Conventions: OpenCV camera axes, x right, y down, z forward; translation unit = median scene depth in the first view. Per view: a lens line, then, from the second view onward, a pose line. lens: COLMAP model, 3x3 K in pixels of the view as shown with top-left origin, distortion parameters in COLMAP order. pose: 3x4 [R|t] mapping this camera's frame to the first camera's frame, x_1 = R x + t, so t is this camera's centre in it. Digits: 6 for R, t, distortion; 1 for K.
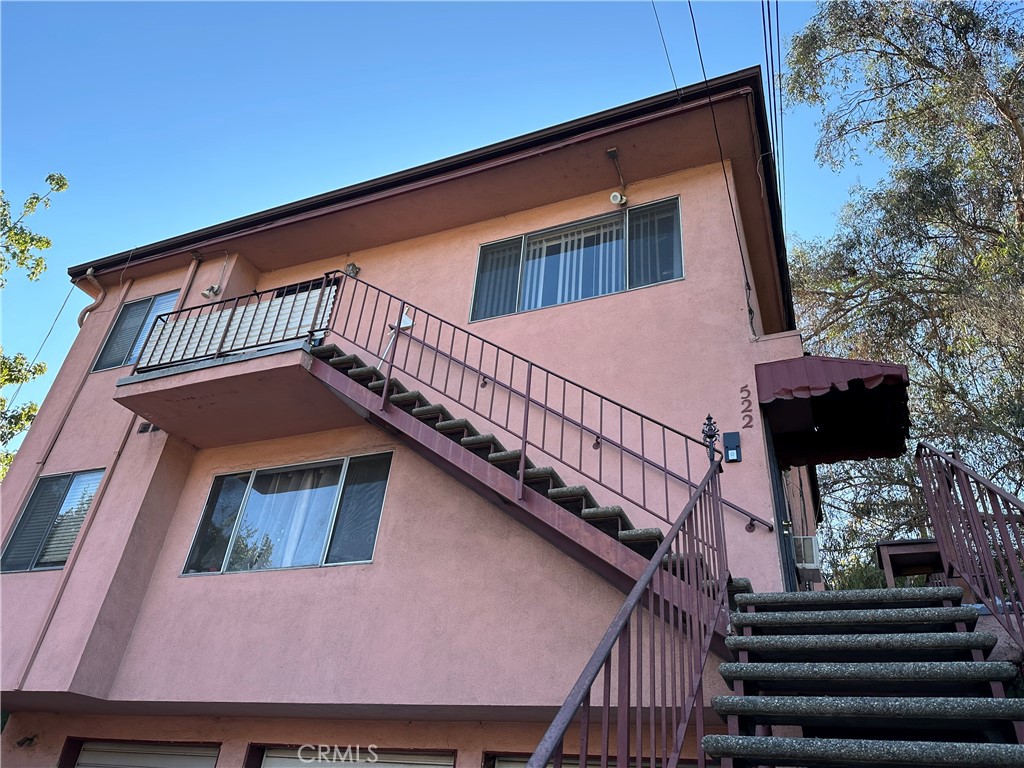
lens RADIAL K [[714.1, 0, 513.6], [0, 714.1, 381.4], [0, 0, 1]] dist [0.085924, -0.115937]
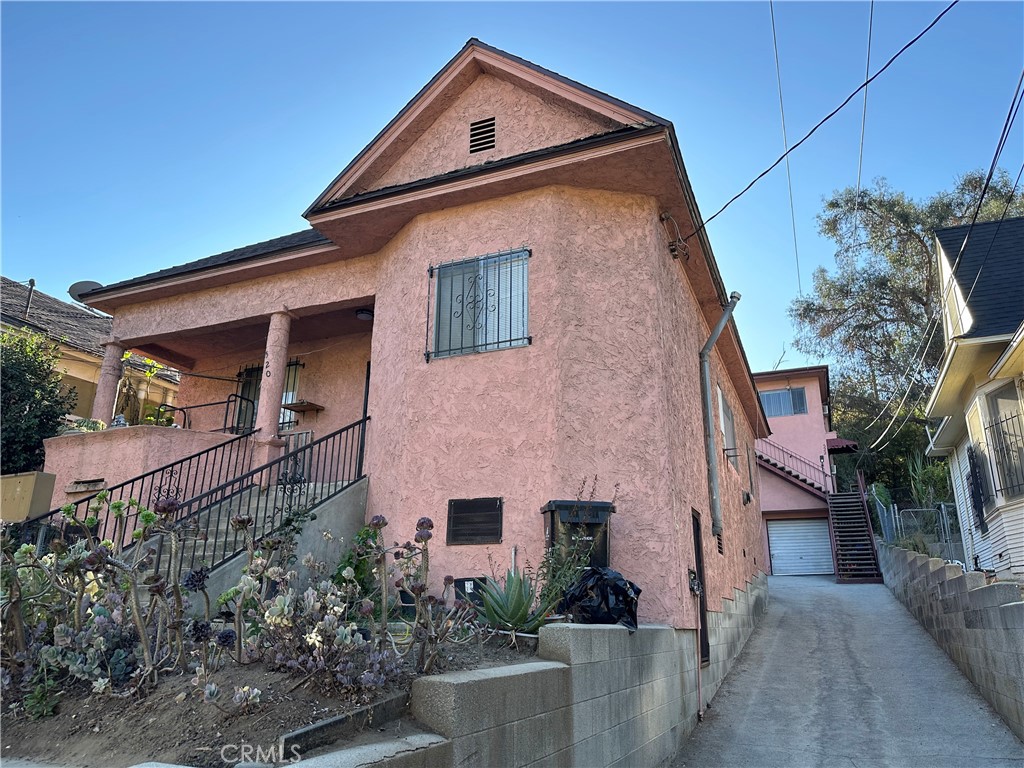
lens RADIAL K [[708.7, 0, 517.3], [0, 708.7, 388.9], [0, 0, 1]] dist [0.145976, -0.226292]
pose [[0.997417, -0.070979, 0.011020, -1.508459], [0.065463, 0.961391, 0.267286, -1.536983], [-0.029566, -0.265874, 0.963554, -3.004962]]
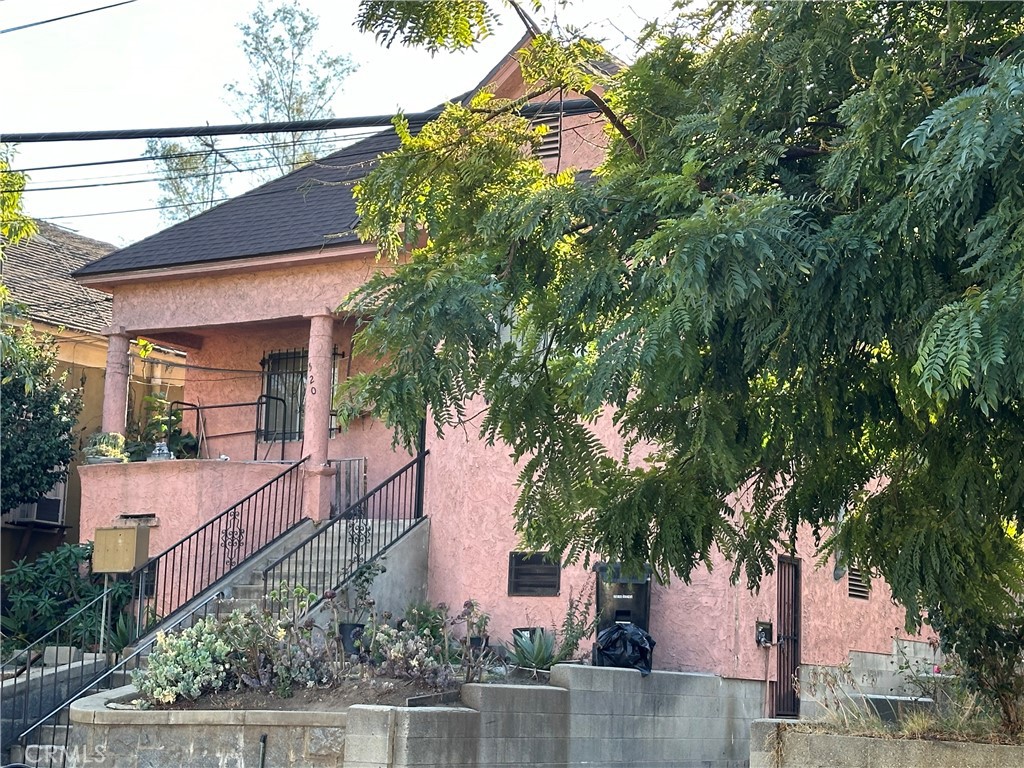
lens RADIAL K [[1876.6, 0, 512.0], [0, 1876.6, 384.0], [0, 0, 1]] dist [0.145685, 0.022623]
pose [[0.985863, -0.074104, -0.150278, -1.160476], [0.127948, 0.912039, 0.389634, -2.438977], [0.108186, -0.403353, 0.908626, -4.498963]]
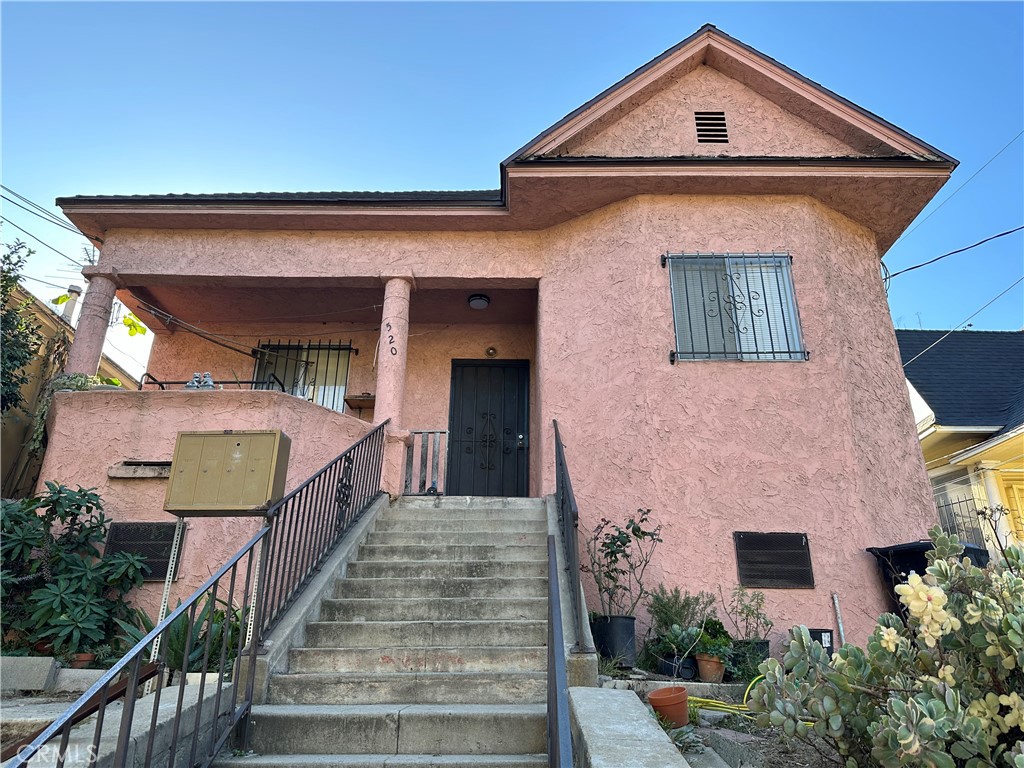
lens RADIAL K [[701.9, 0, 506.7], [0, 701.9, 387.6], [0, 0, 1]] dist [0.121809, -0.181302]
pose [[0.926036, 0.077455, 0.369403, -2.211024], [-0.148930, 0.974289, 0.169060, -1.372461], [-0.346811, -0.211571, 0.913761, -2.672343]]
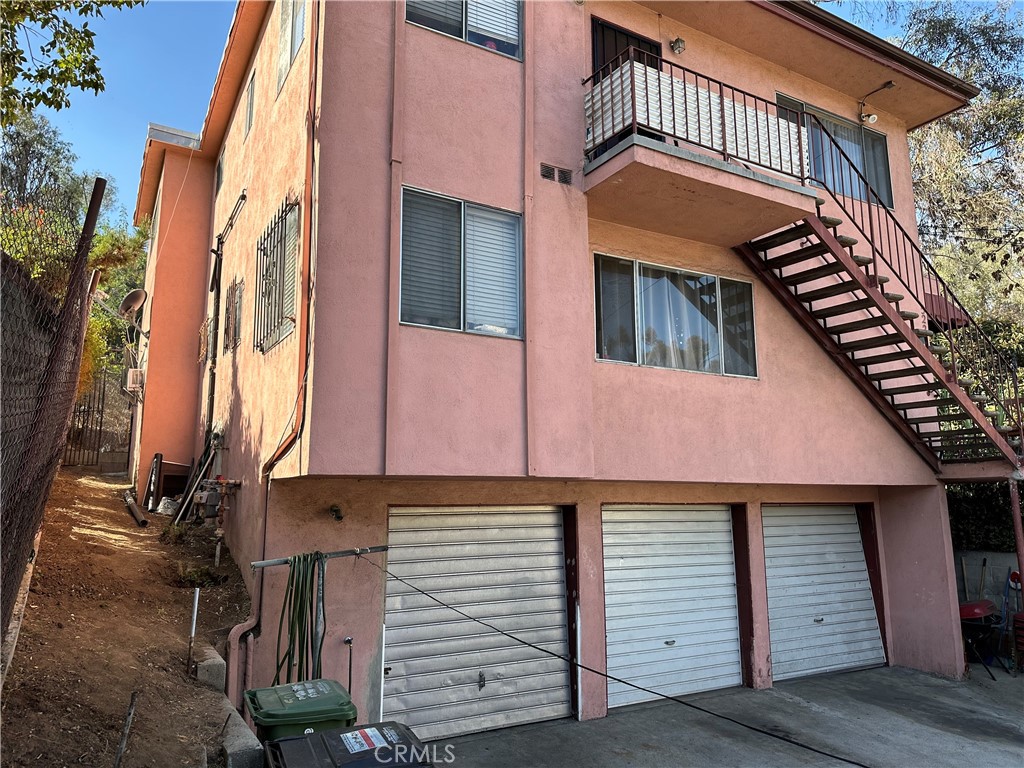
lens RADIAL K [[714.1, 0, 513.6], [0, 714.1, 381.4], [0, 0, 1]] dist [0.085924, -0.115937]
pose [[0.610748, 0.056491, 0.789807, -1.383664], [-0.384803, 0.892923, 0.233697, 0.119589], [-0.692035, -0.446651, 0.567089, 0.553170]]
